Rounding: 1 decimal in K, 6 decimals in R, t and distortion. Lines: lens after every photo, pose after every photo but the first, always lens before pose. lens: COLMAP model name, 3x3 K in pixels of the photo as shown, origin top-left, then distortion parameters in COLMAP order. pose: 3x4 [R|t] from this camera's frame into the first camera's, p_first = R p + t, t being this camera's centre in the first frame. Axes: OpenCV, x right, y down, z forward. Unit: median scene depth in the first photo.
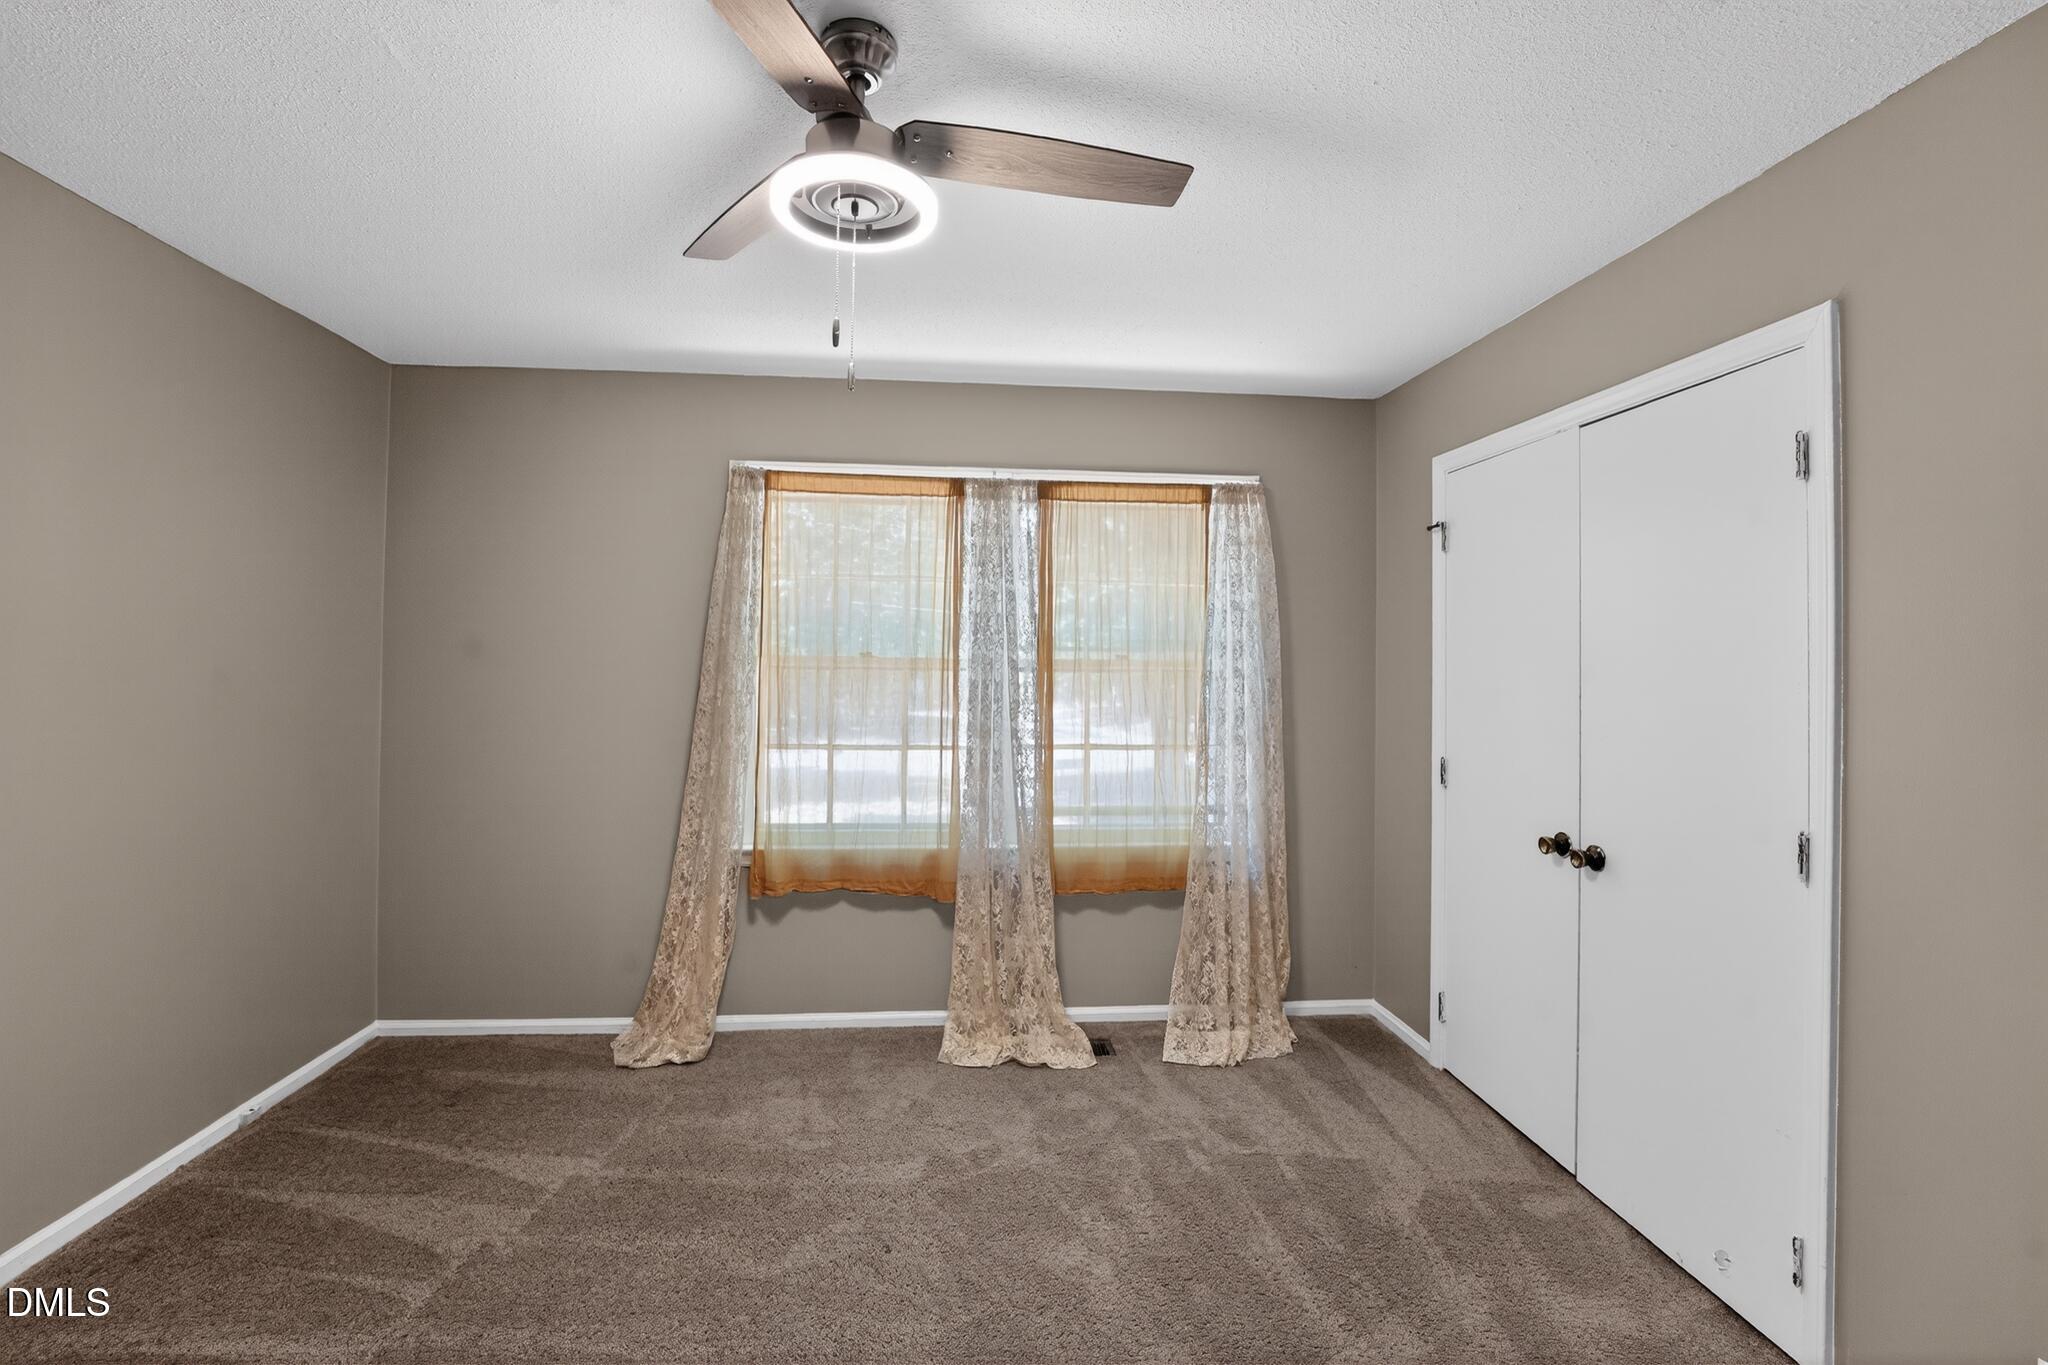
lens RADIAL K [[843.4, 0, 1028.1], [0, 843.4, 648.5], [0, 0, 1]] dist [-0.020985, 0.000378]
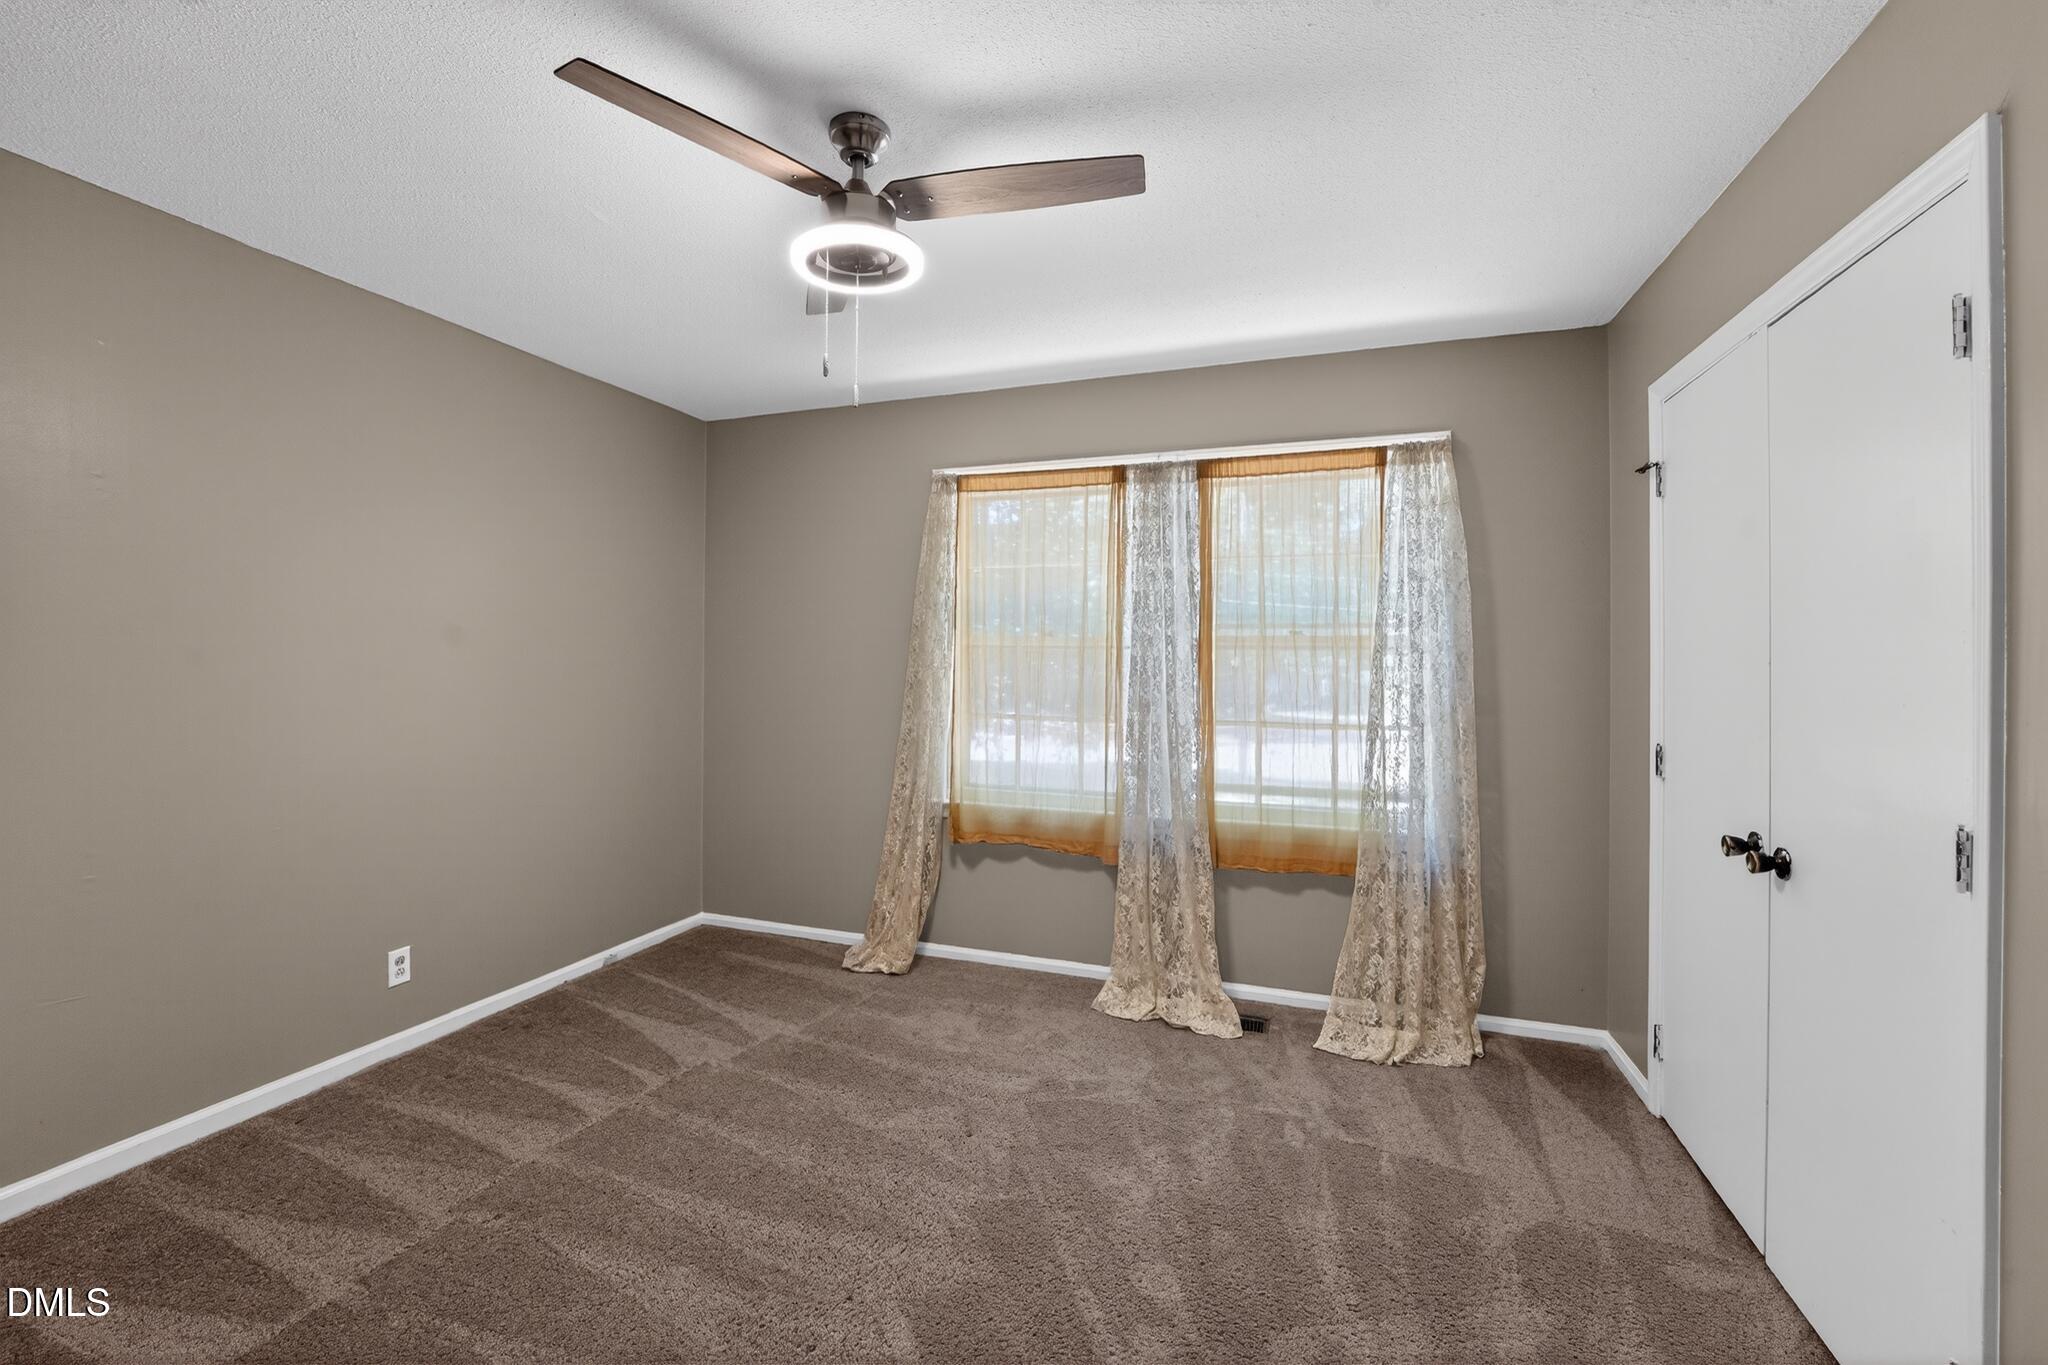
lens RADIAL K [[852.2, 0, 1016.9], [0, 852.2, 651.2], [0, 0, 1]] dist [-0.020063, 0.000372]
pose [[0.905980, -0.008394, -0.423238, 0.262504], [0.010656, 0.999939, 0.002979, 0.027615], [0.423187, -0.007209, 0.906014, -0.027032]]
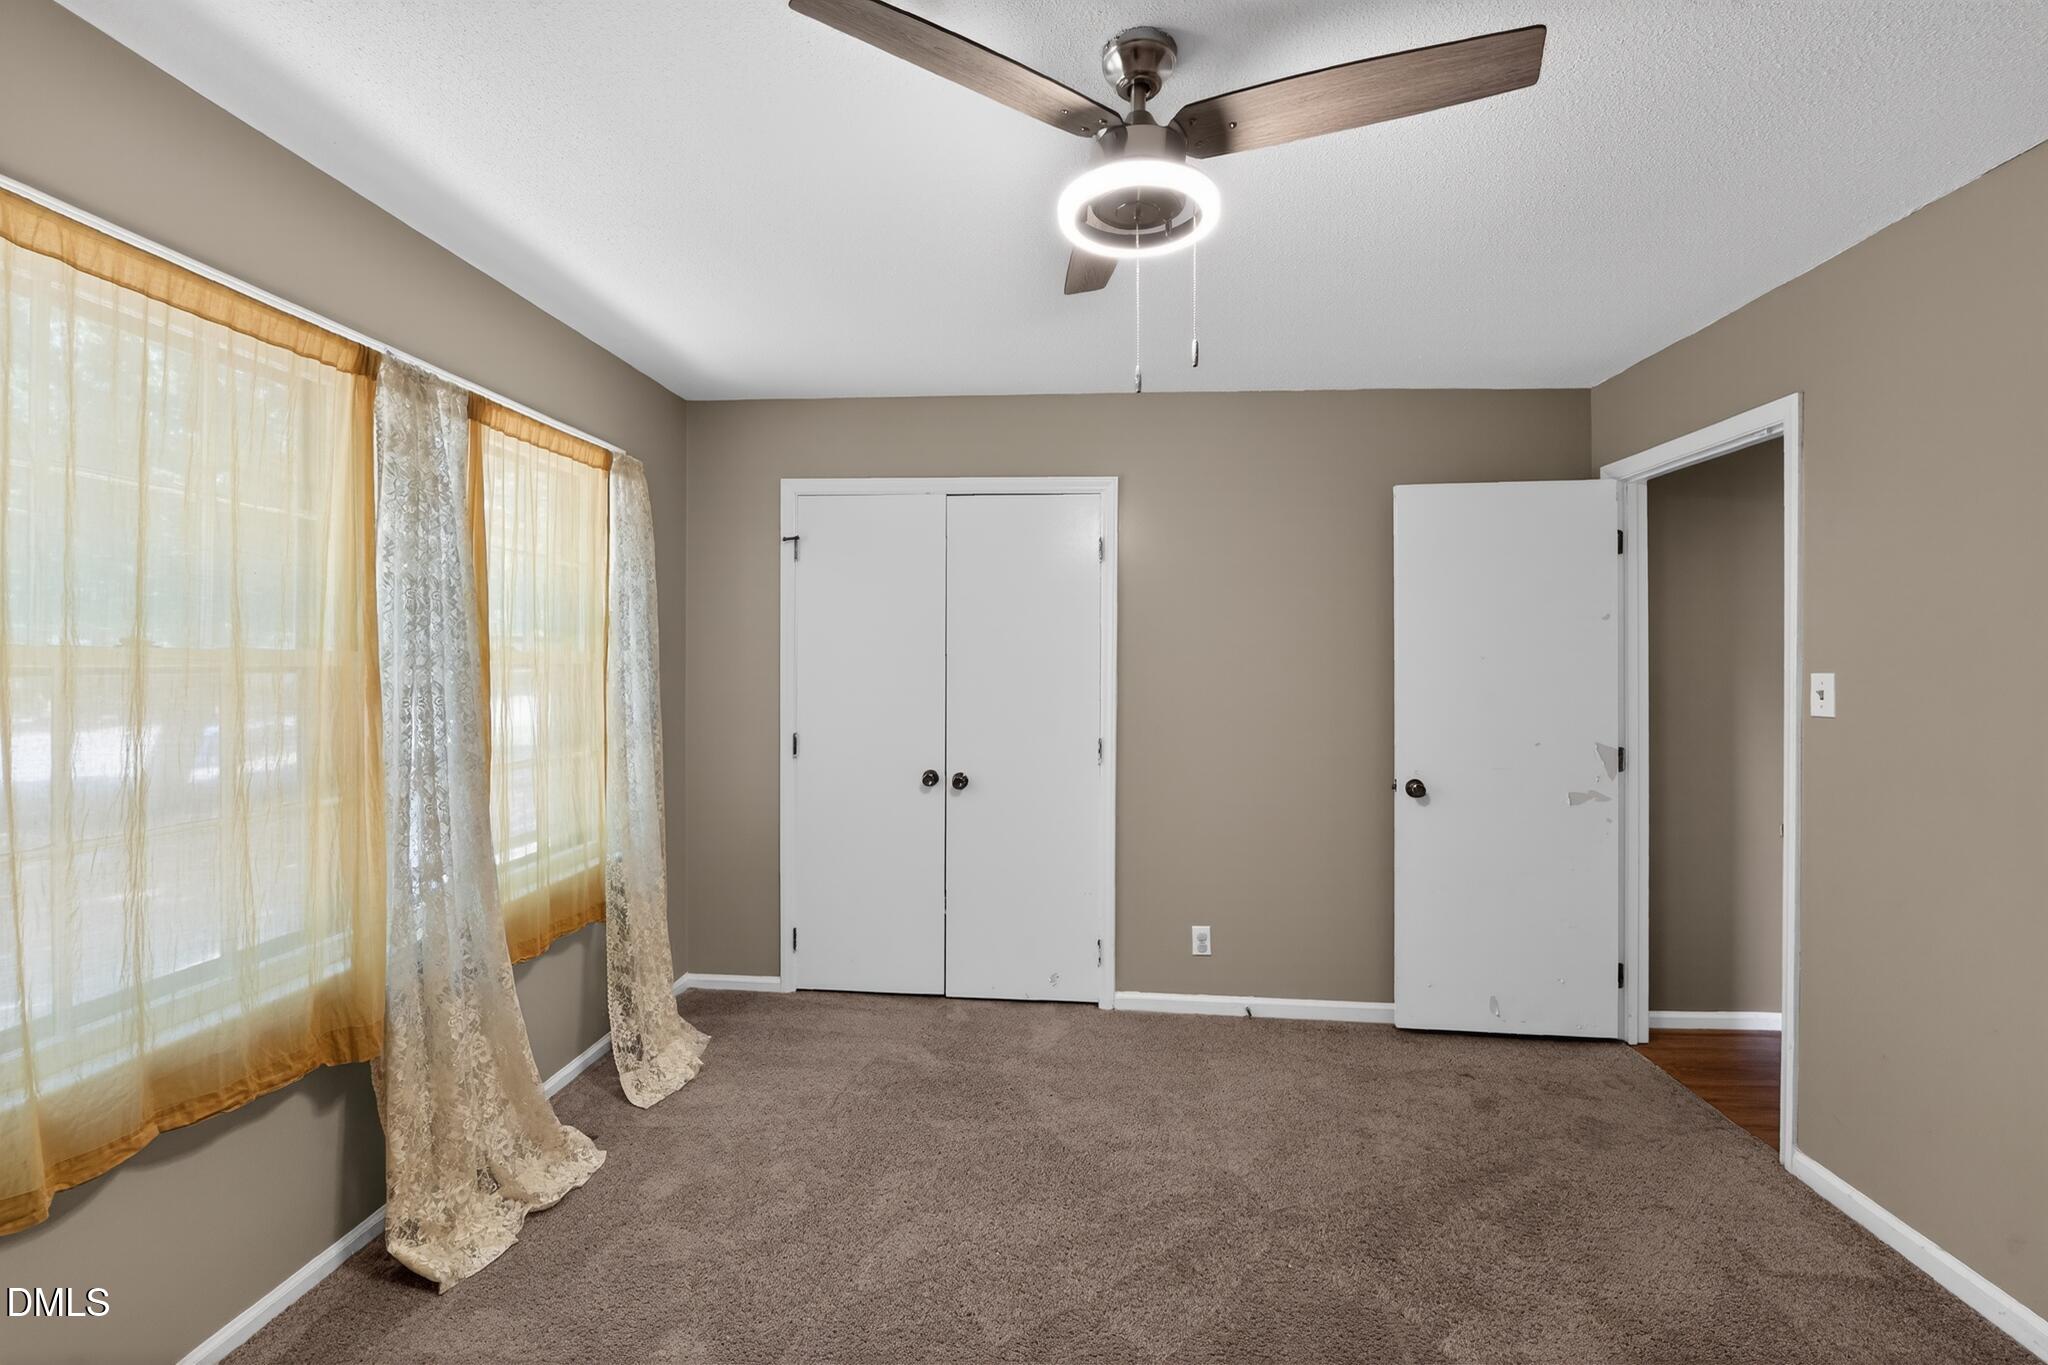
lens RADIAL K [[843.4, 0, 1028.1], [0, 843.4, 648.5], [0, 0, 1]] dist [-0.020985, 0.000378]
pose [[0.166022, 0.001893, 0.986120, -0.617214], [-0.017637, 0.999844, 0.001050, 0.002506], [-0.985964, -0.017567, 0.166030, 0.458752]]
